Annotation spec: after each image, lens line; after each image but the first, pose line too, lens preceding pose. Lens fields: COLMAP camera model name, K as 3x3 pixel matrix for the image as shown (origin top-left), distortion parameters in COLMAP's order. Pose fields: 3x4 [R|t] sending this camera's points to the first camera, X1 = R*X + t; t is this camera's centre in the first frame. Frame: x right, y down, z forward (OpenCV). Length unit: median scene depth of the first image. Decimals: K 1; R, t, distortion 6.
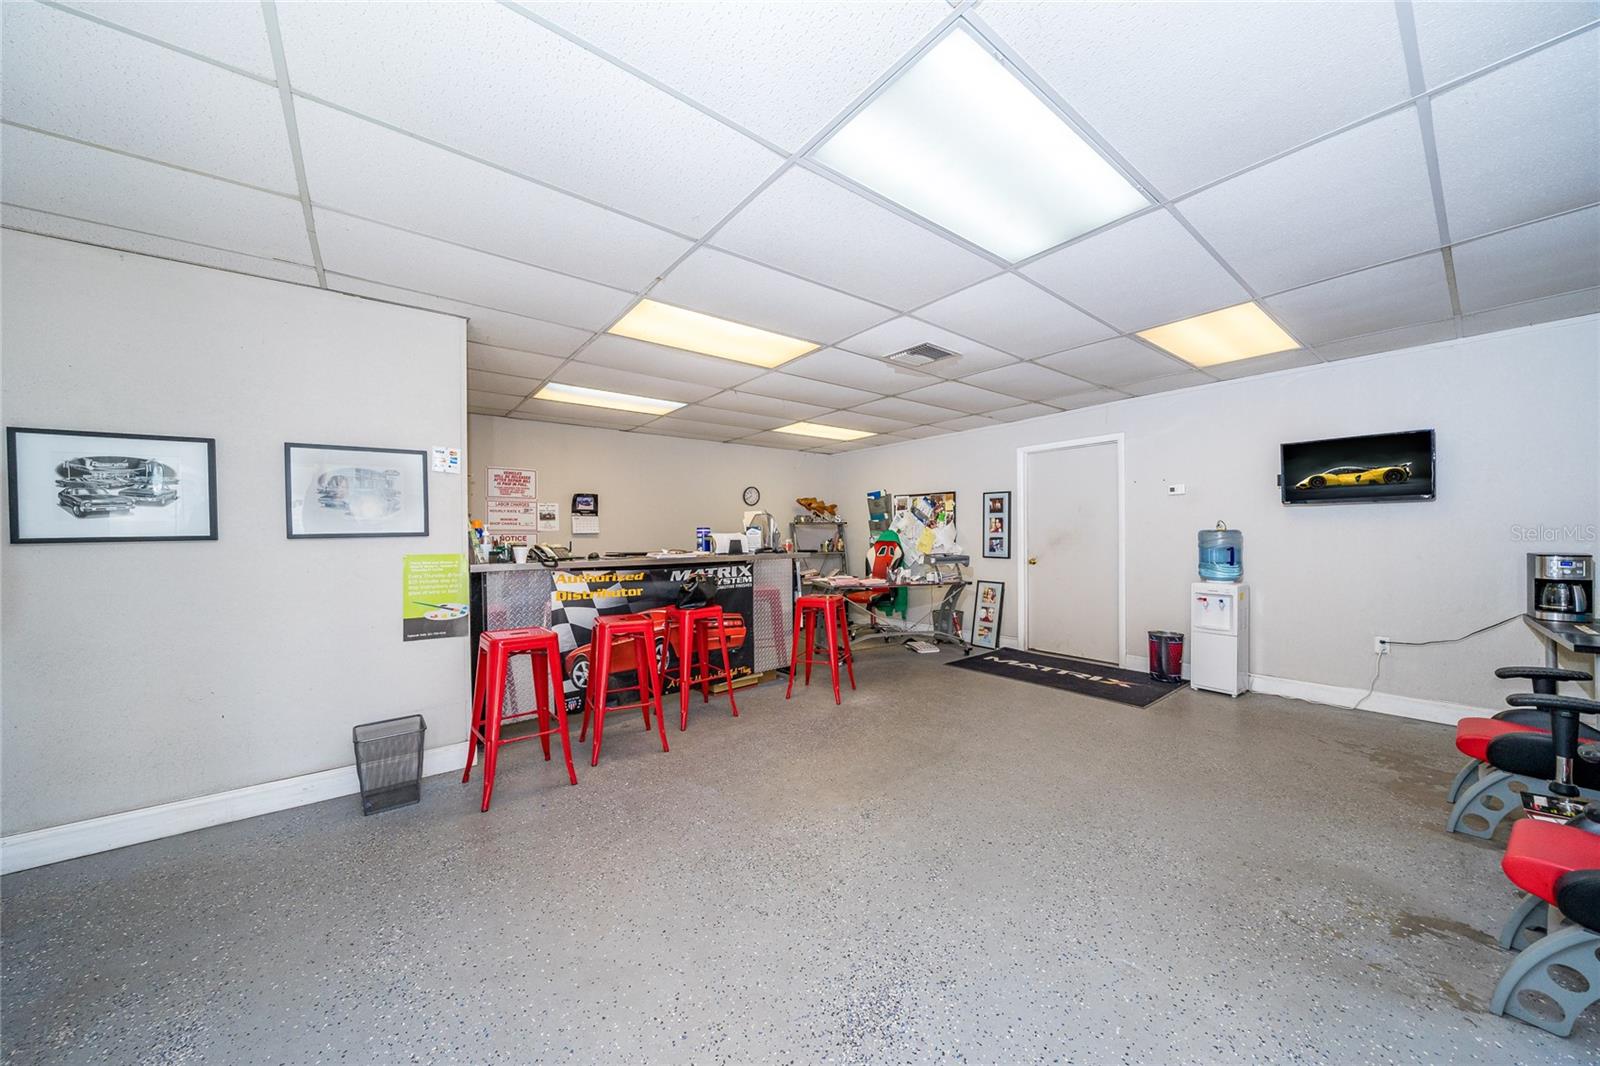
lens RADIAL K [[548.7, 0, 800.0], [0, 548.7, 533.0], [0, 0, 1]] dist [-0.001620, -0.000374]
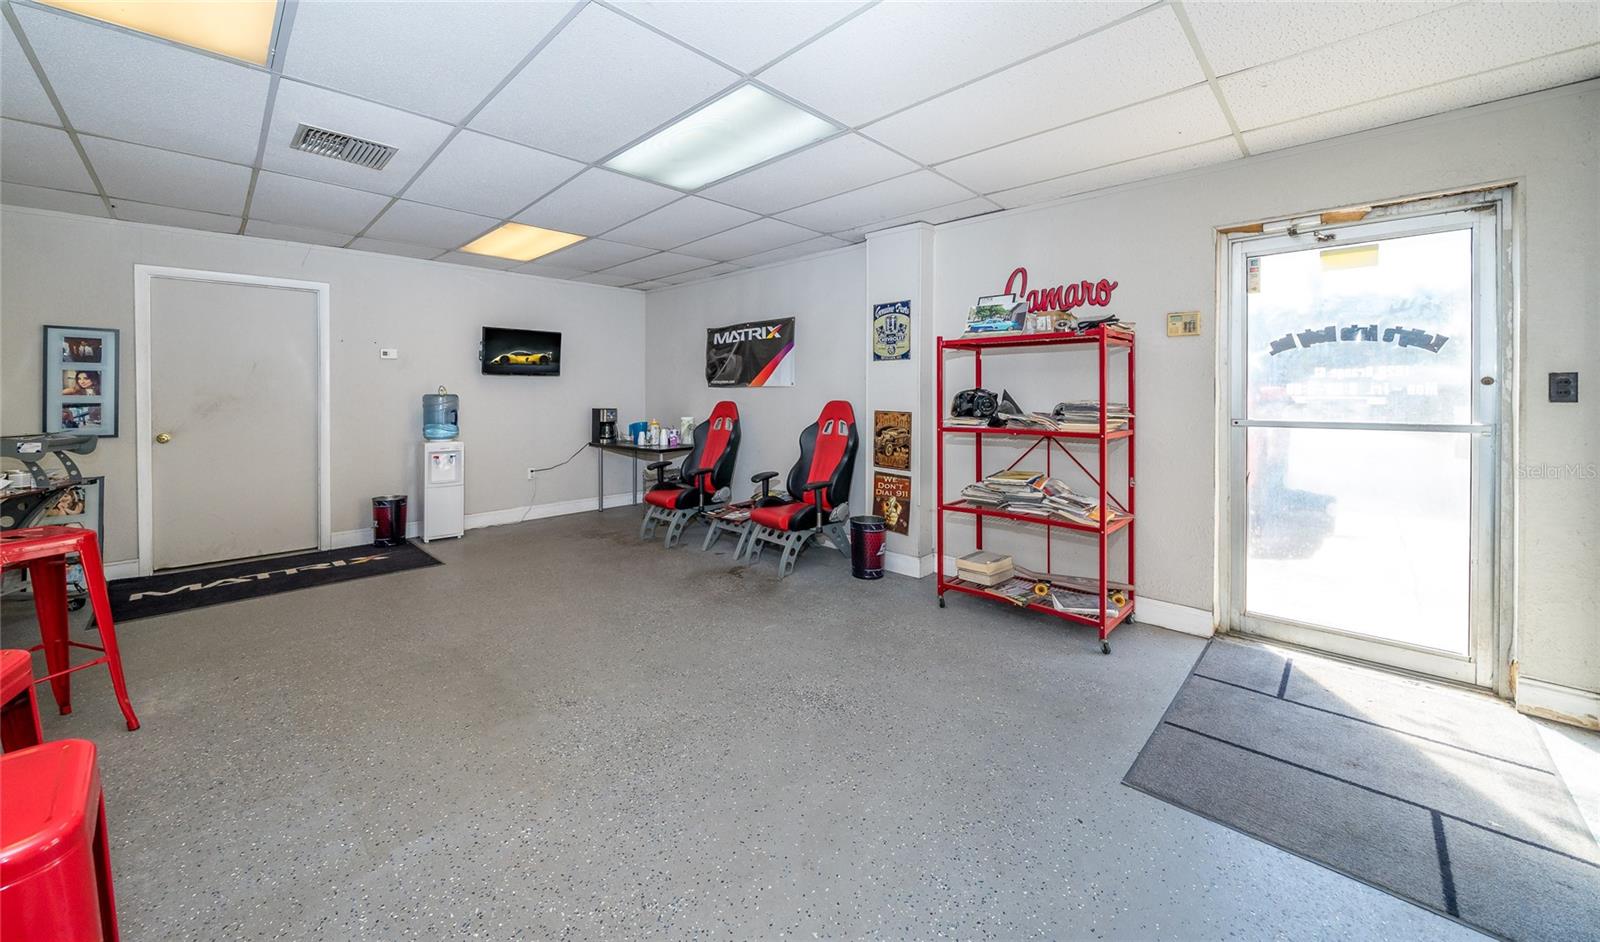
lens RADIAL K [[586.6, 0, 796.6], [0, 586.6, 393.1], [0, 0, 1]] dist [-0.009298, -0.000057]
pose [[-0.129100, 0.011245, 0.991568, -0.382928], [-0.000502, 0.999935, -0.011405, 0.003711], [-0.991631, -0.001970, -0.129086, 0.320459]]
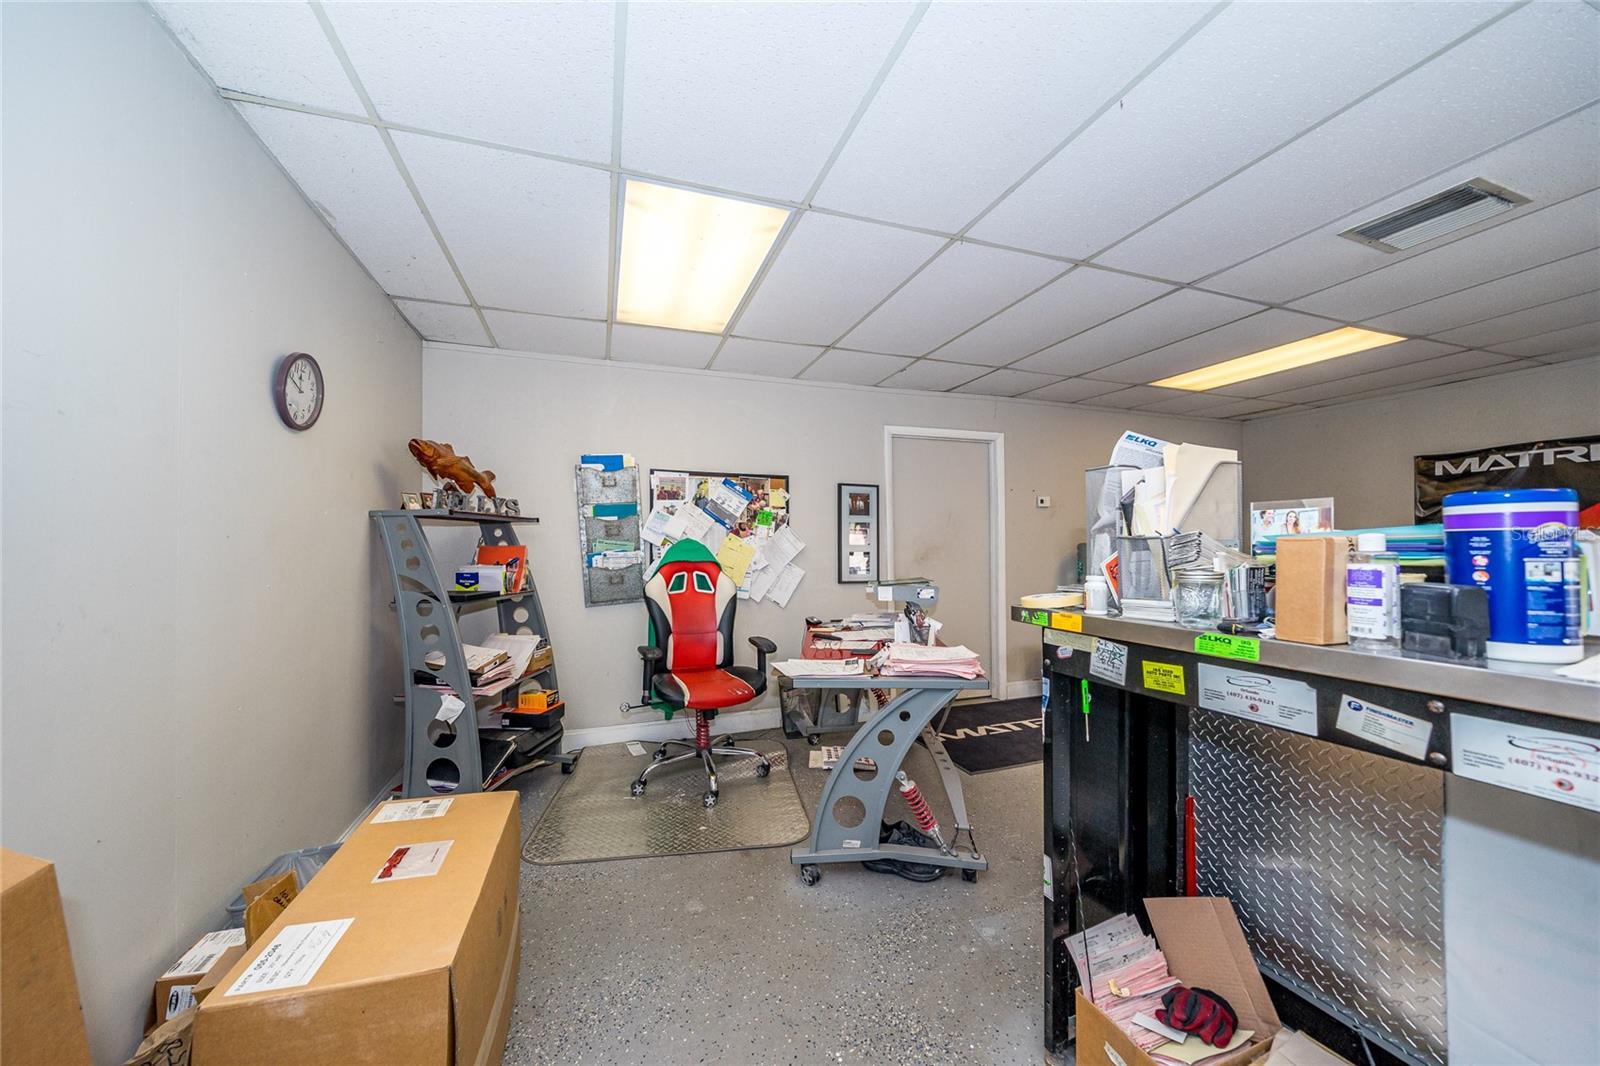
lens RADIAL K [[548.7, 0, 800.0], [0, 548.7, 533.0], [0, 0, 1]] dist [-0.001620, -0.000374]
pose [[0.332293, 0.029397, 0.942718, -0.308322], [-0.000647, 0.999521, -0.030940, 0.005668], [-0.943176, 0.009671, 0.332153, 0.880011]]
